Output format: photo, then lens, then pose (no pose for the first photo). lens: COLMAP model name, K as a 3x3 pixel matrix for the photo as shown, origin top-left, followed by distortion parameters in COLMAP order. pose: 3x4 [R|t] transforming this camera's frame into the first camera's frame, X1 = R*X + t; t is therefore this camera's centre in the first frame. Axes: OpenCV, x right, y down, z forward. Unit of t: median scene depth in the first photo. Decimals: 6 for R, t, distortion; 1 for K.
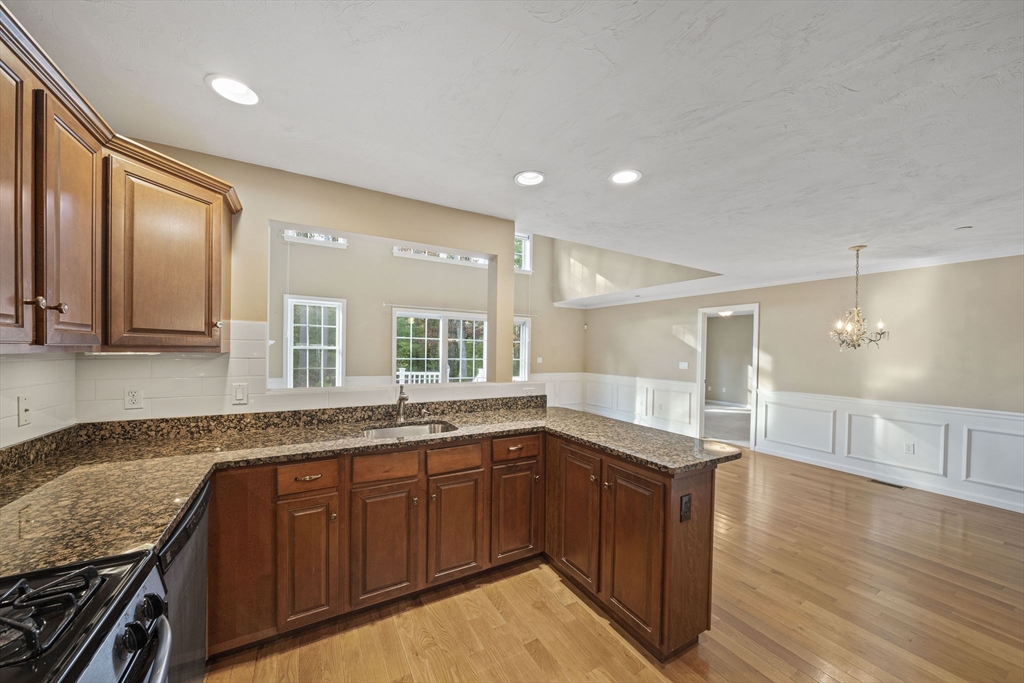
lens RADIAL K [[358.5, 0, 509.3], [0, 358.5, 355.5], [0, 0, 1]] dist [-0.003408, -0.000489]
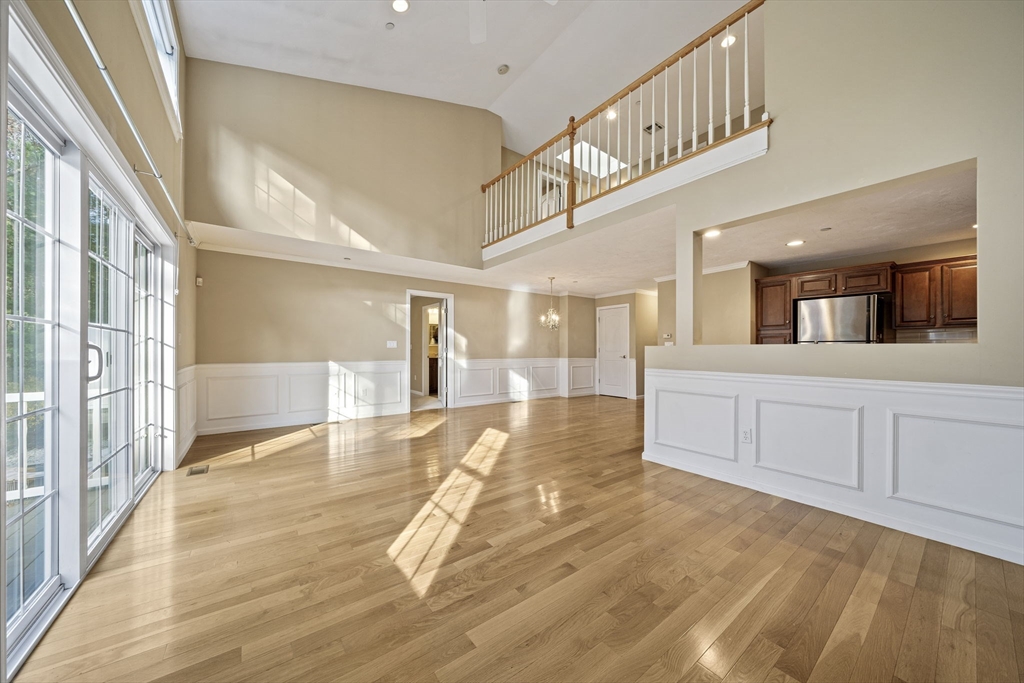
lens RADIAL K [[351.6, 0, 505.5], [0, 351.6, 347.6], [0, 0, 1]] dist [-0.008398, 0.000588]
pose [[-0.118088, -0.011018, 0.992942, -0.600084], [0.011185, 0.999860, 0.012425, 0.035445], [-0.992940, 0.012573, -0.117948, 0.973637]]
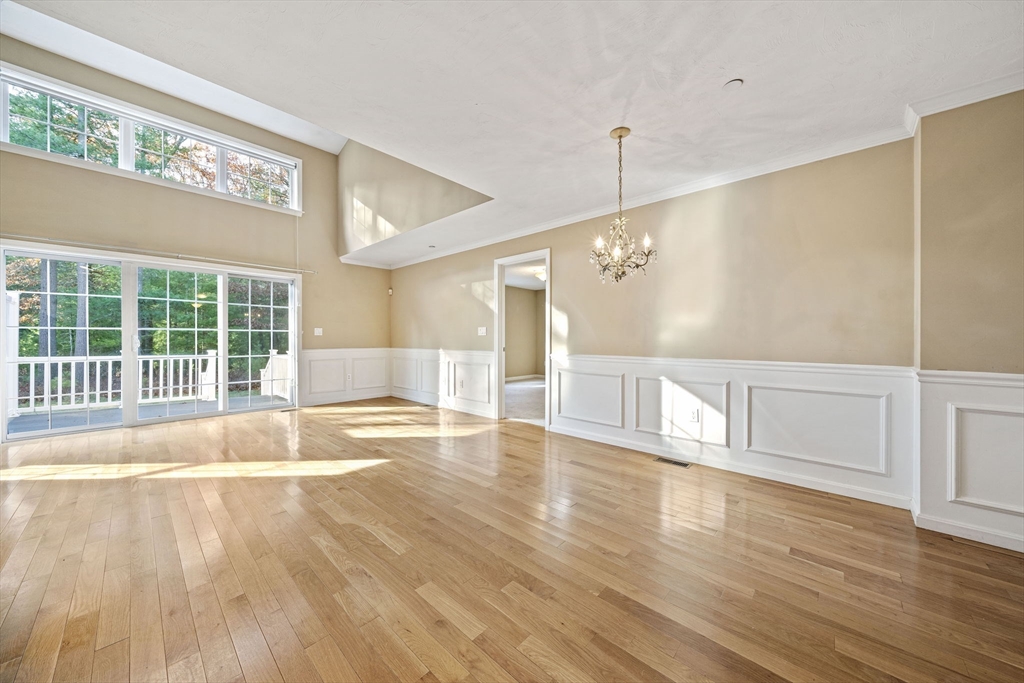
lens RADIAL K [[351.6, 0, 504.0], [0, 351.6, 340.9], [0, 0, 1]] dist [-0.008398, 0.000588]
pose [[0.956022, -0.021105, 0.292535, 0.364565], [0.022453, 0.999747, -0.001251, 0.063322], [-0.292435, 0.007764, 0.956254, 0.276345]]
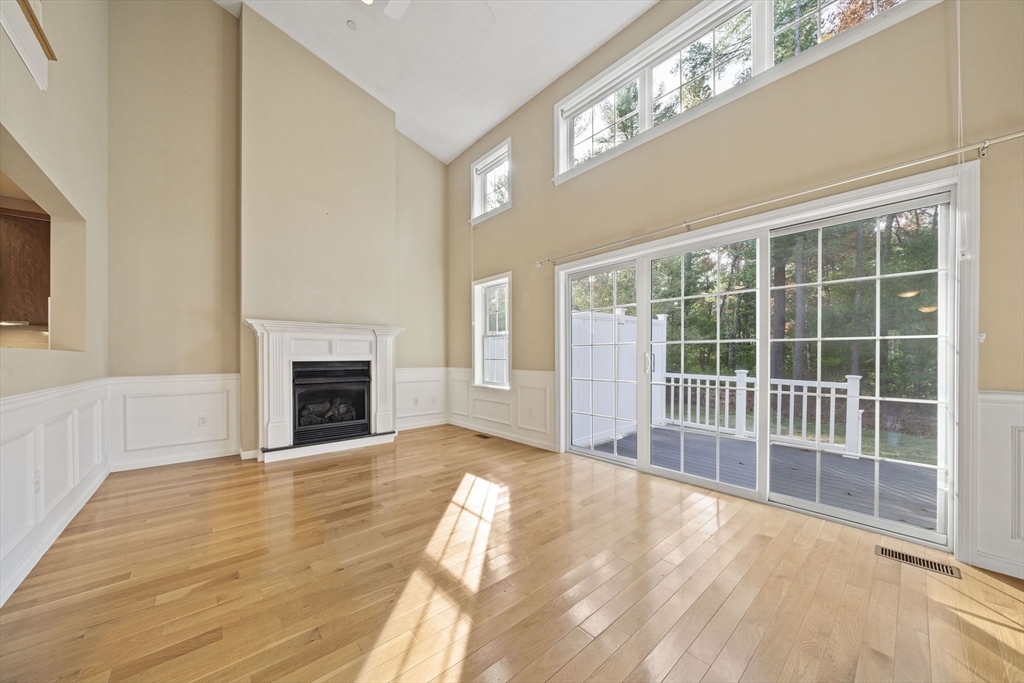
lens RADIAL K [[351.6, 0, 504.6], [0, 351.6, 358.5], [0, 0, 1]] dist [-0.008398, 0.000588]
pose [[0.187882, -0.013303, -0.982101, 0.337147], [-0.009214, 0.999840, -0.015306, 0.053445], [0.982148, 0.011925, 0.187730, 0.955743]]
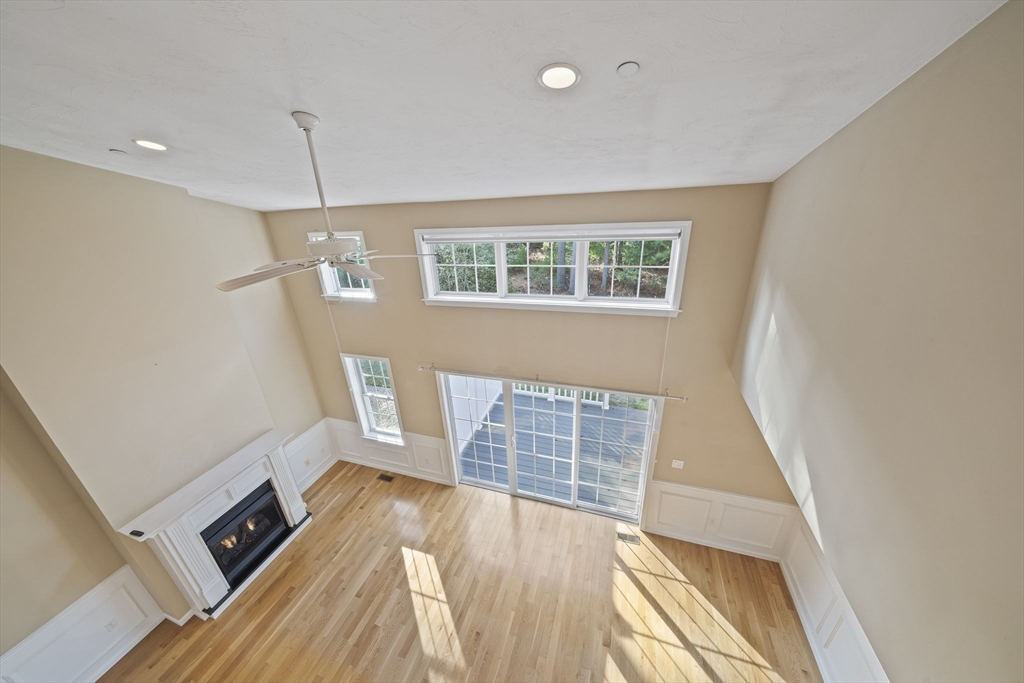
lens RADIAL K [[358.5, 0, 507.9], [0, 358.5, 339.7], [0, 0, 1]] dist [-0.003408, -0.000489]
pose [[0.655500, 0.239798, -0.716113, 0.392129], [0.057729, 0.929562, 0.364117, -0.564009], [0.752986, -0.280019, 0.595484, 0.809423]]
